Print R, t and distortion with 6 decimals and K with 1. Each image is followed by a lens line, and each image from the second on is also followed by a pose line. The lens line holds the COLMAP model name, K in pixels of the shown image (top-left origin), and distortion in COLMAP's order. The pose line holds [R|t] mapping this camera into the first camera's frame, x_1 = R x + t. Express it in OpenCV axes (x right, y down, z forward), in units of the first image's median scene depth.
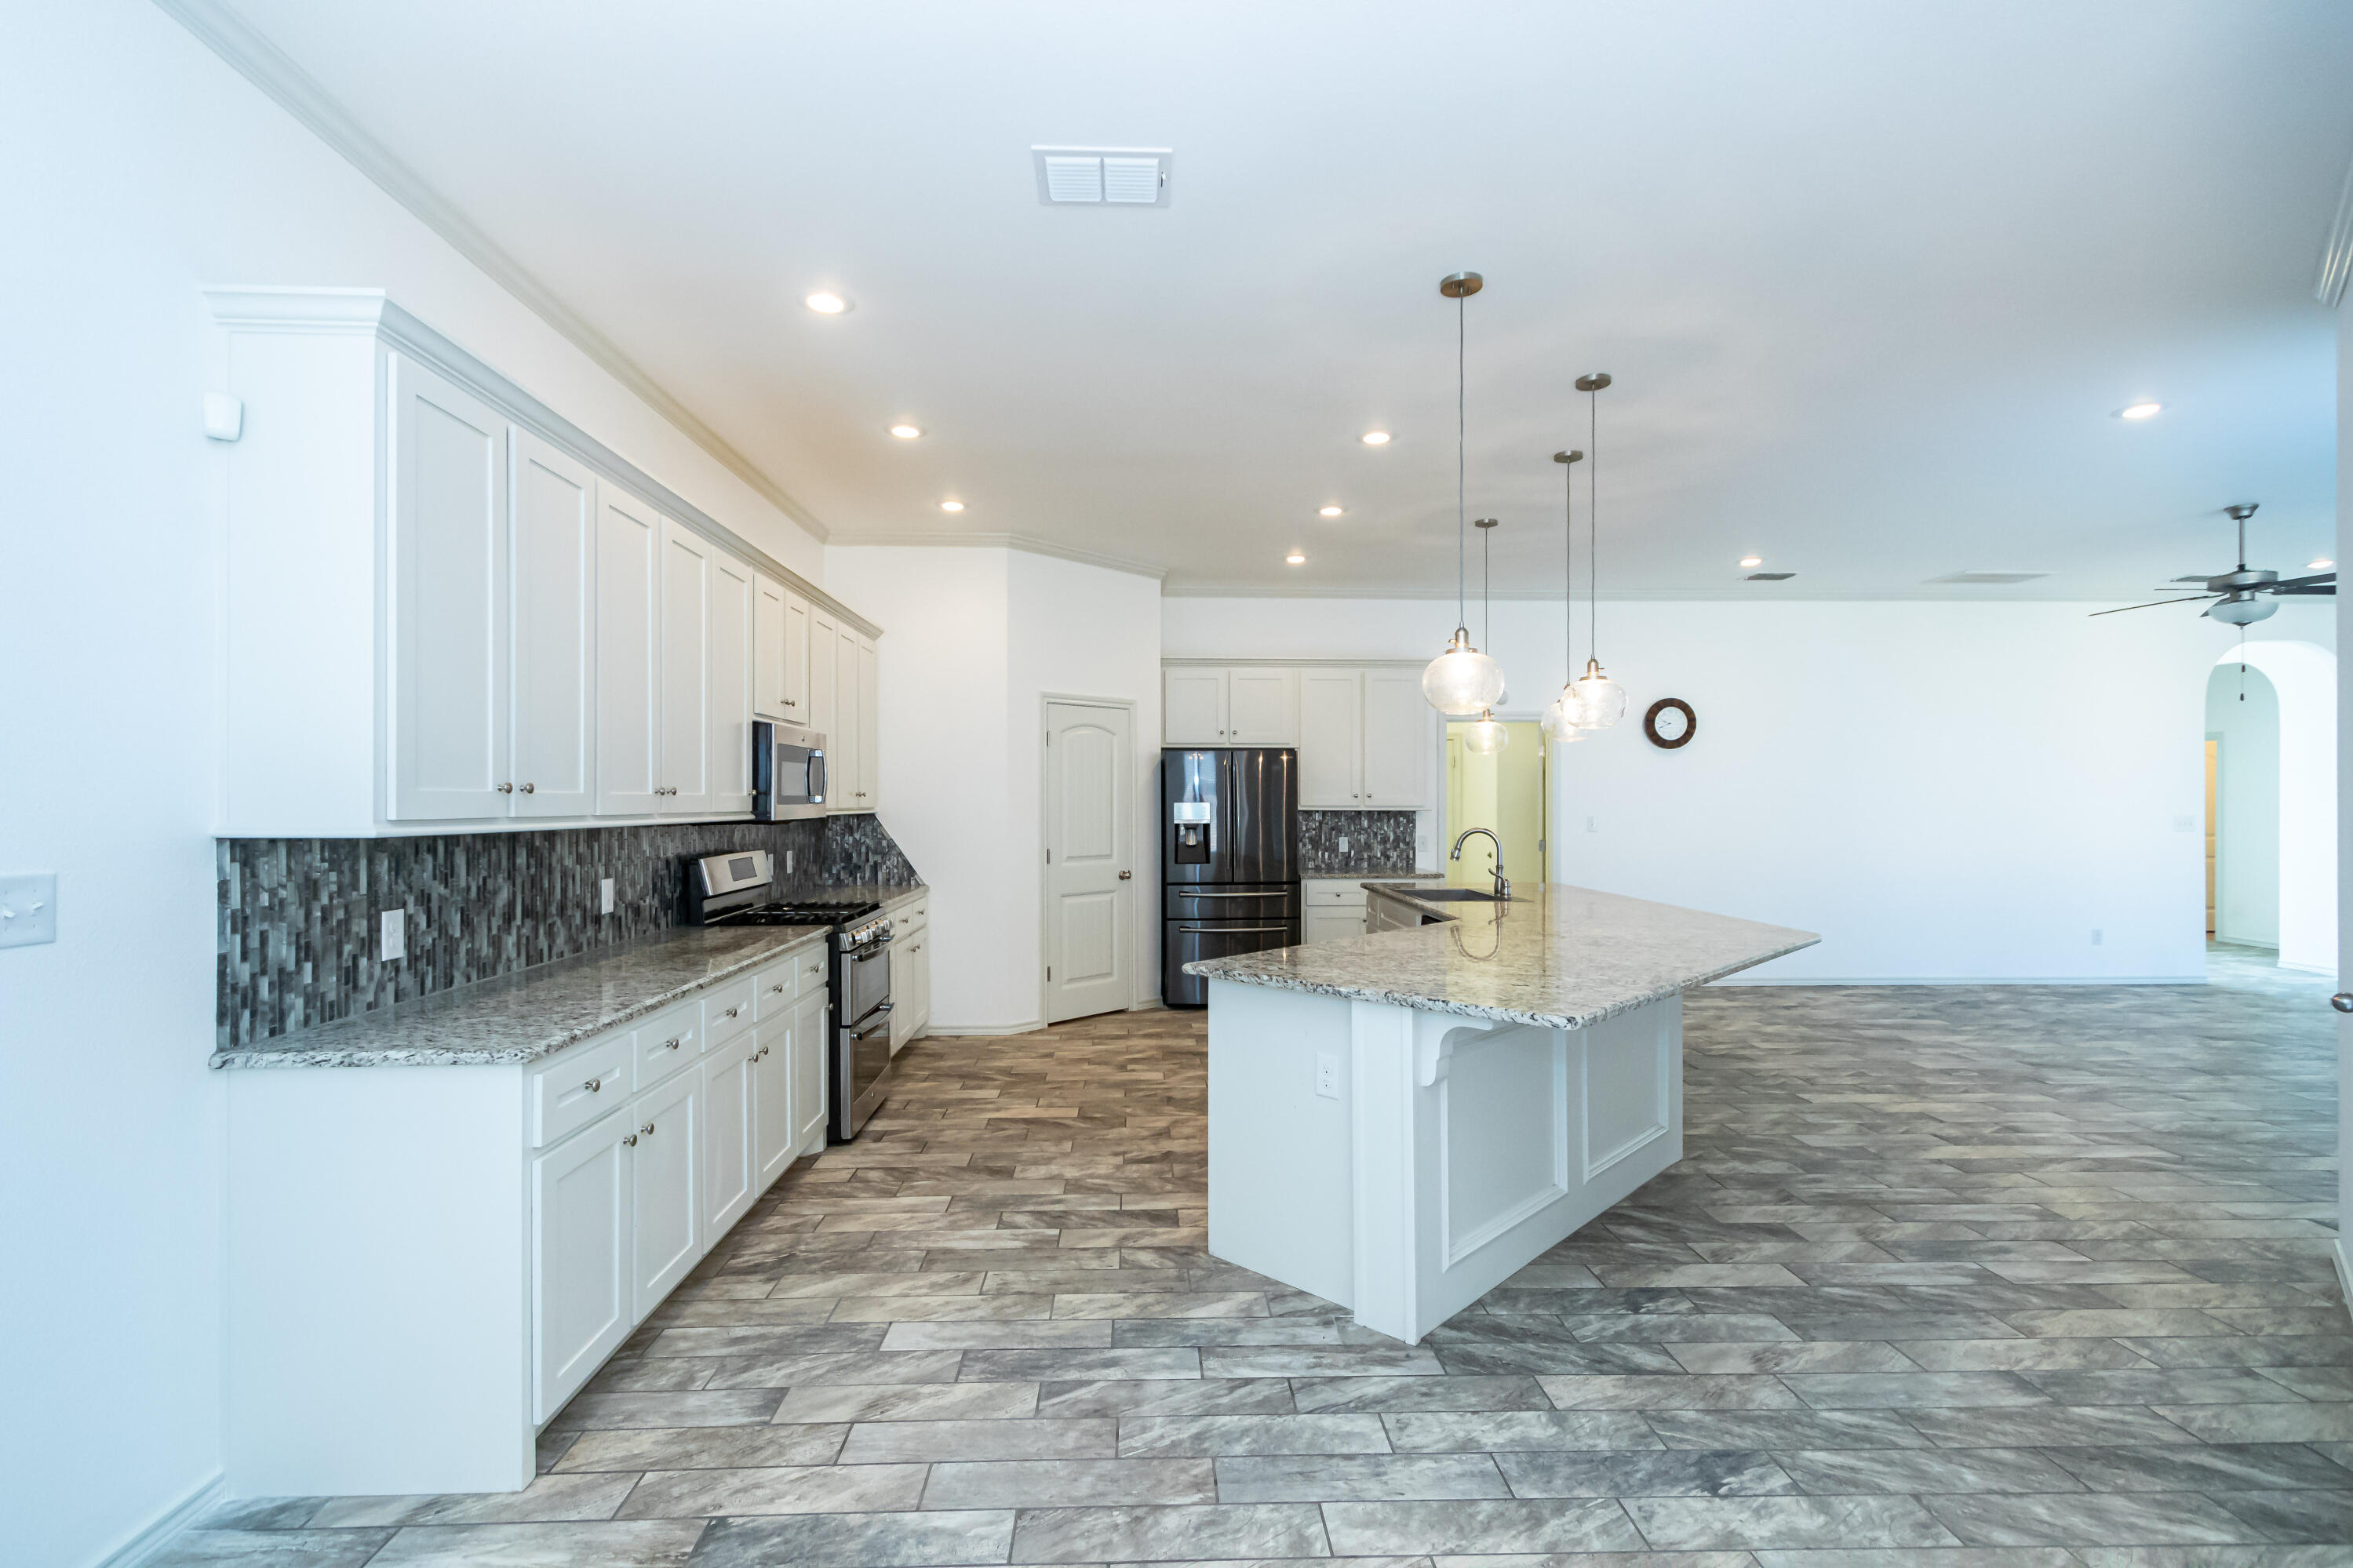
lens RADIAL K [[1098.5, 0, 1174.2], [0, 1098.5, 796.5], [0, 0, 1]] dist [-0.000705, -0.000195]
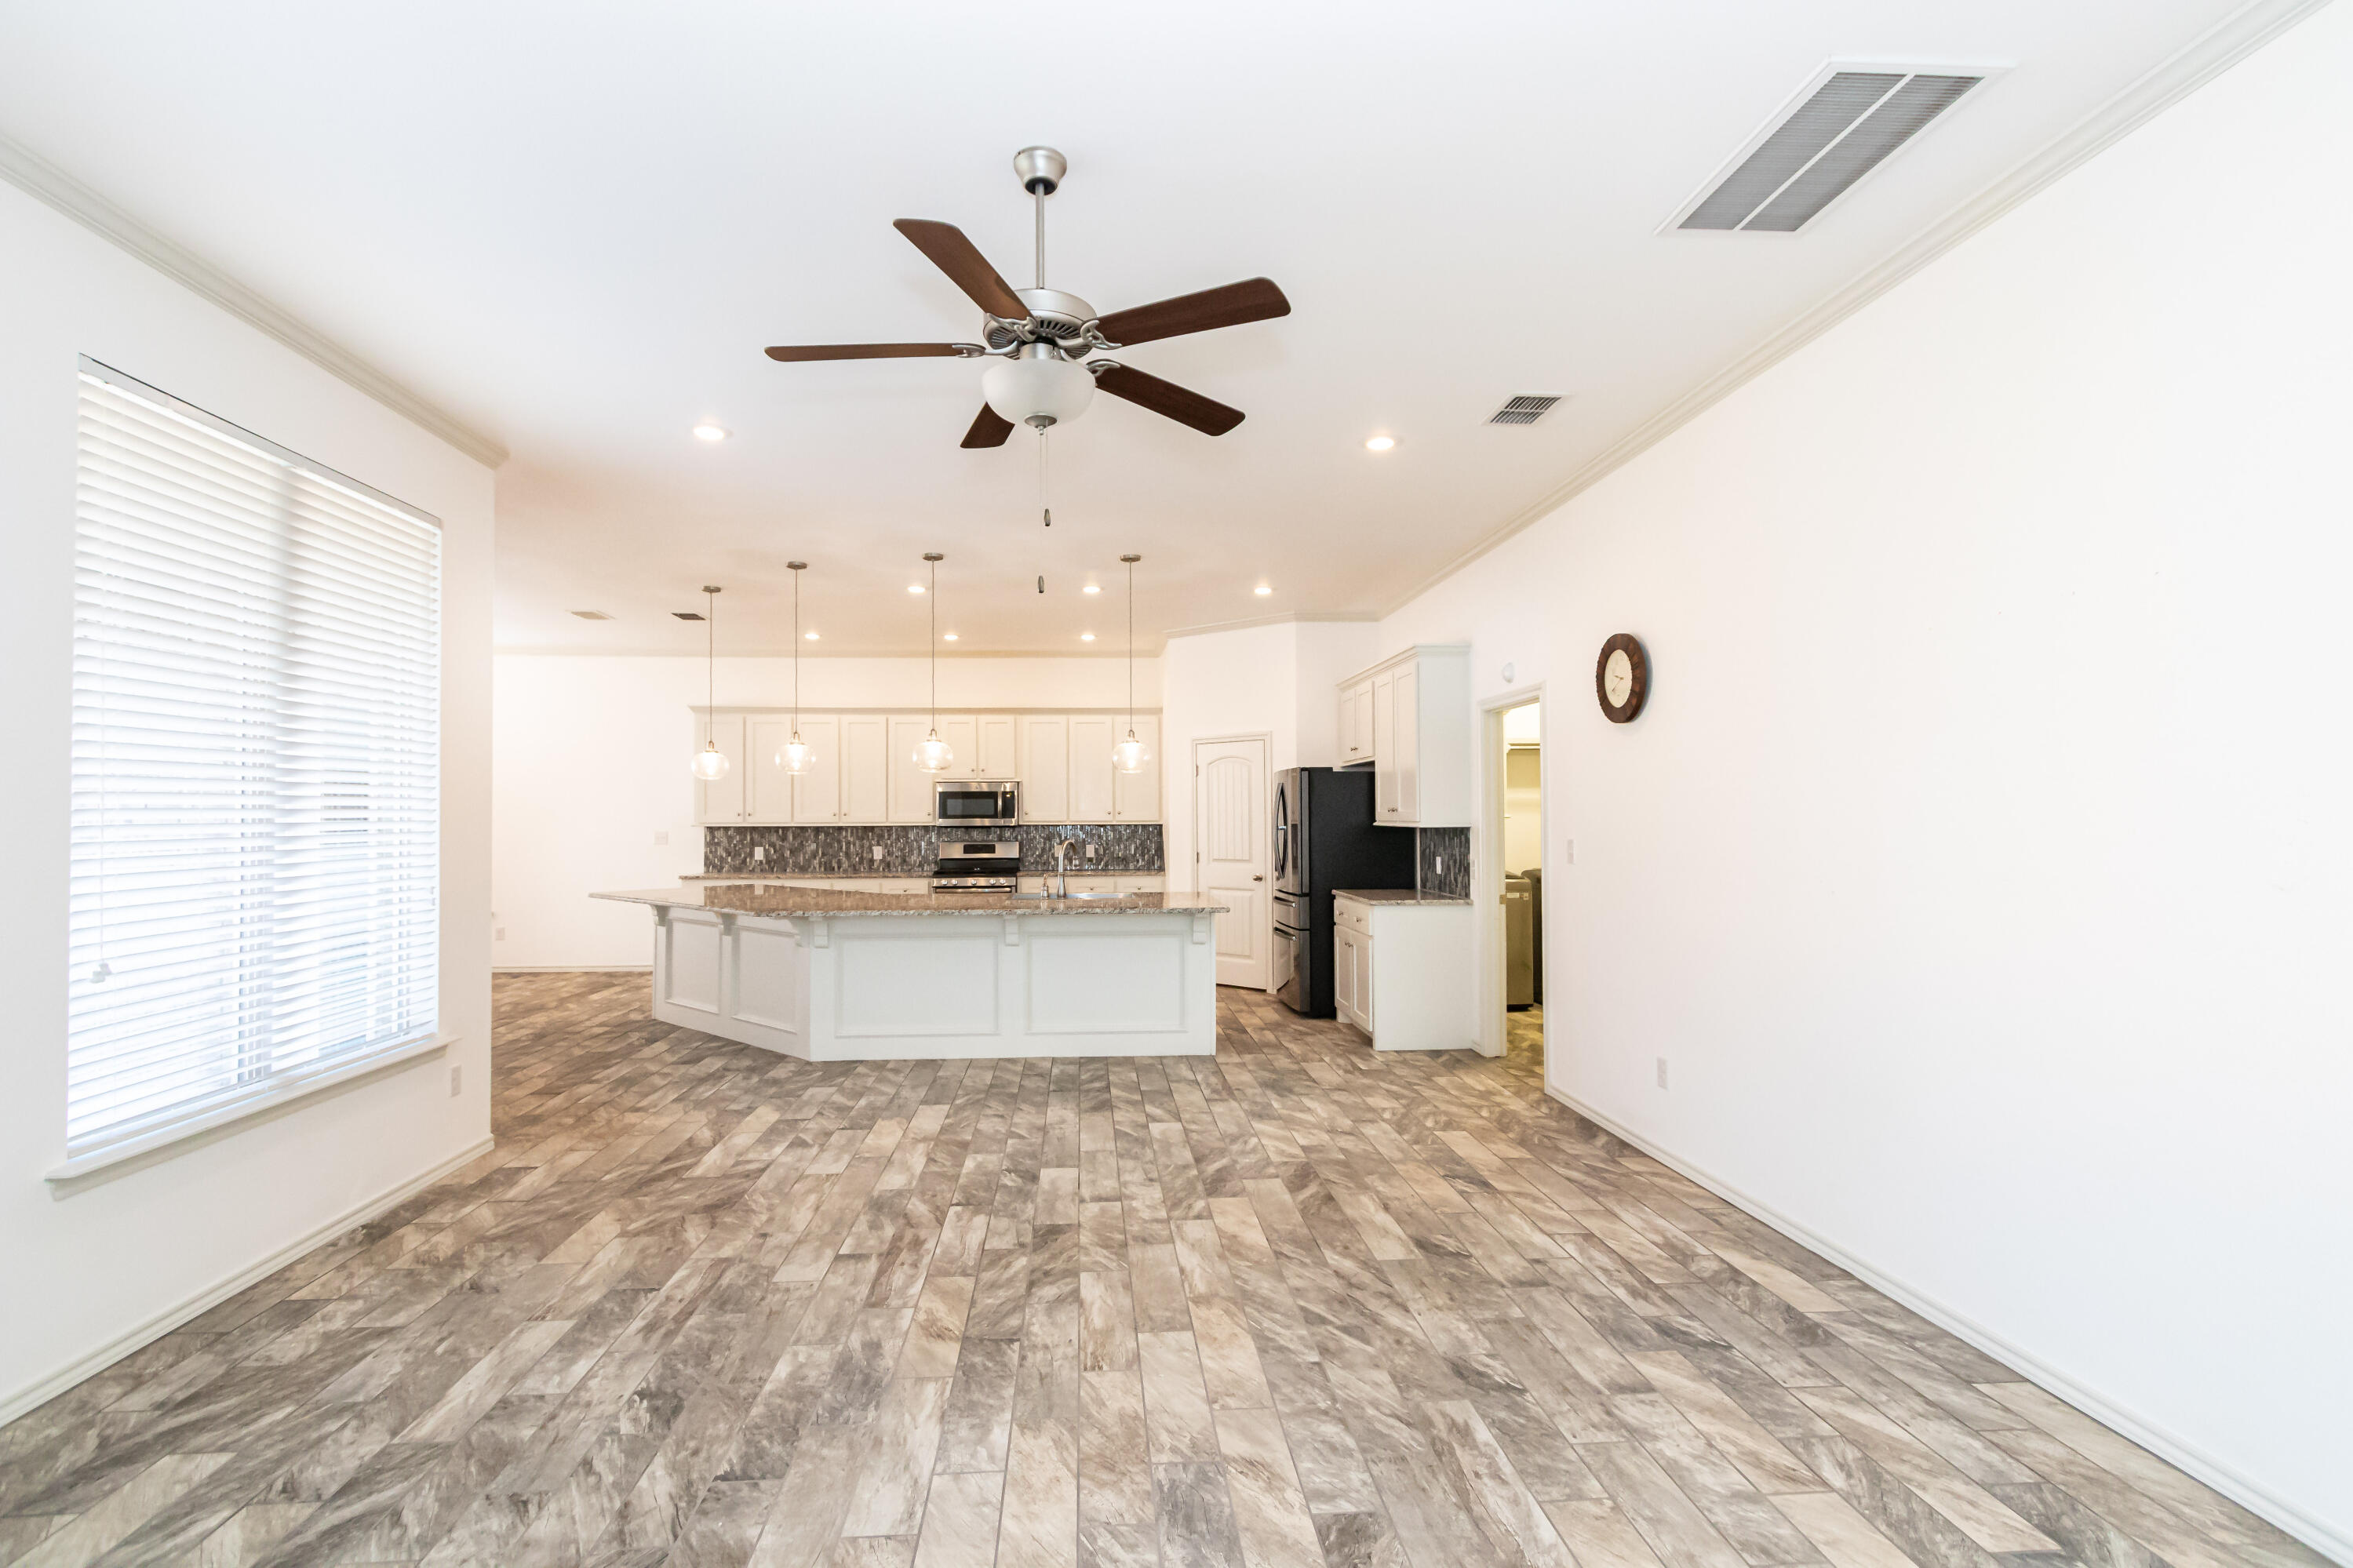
lens RADIAL K [[1098.5, 0, 1175.2], [0, 1098.5, 786.4], [0, 0, 1]] dist [-0.000705, -0.000195]
pose [[0.048262, -0.019921, -0.998636, 2.654972], [0.009198, 0.999768, -0.019499, -0.014473], [0.998792, -0.008244, 0.048434, 1.906117]]
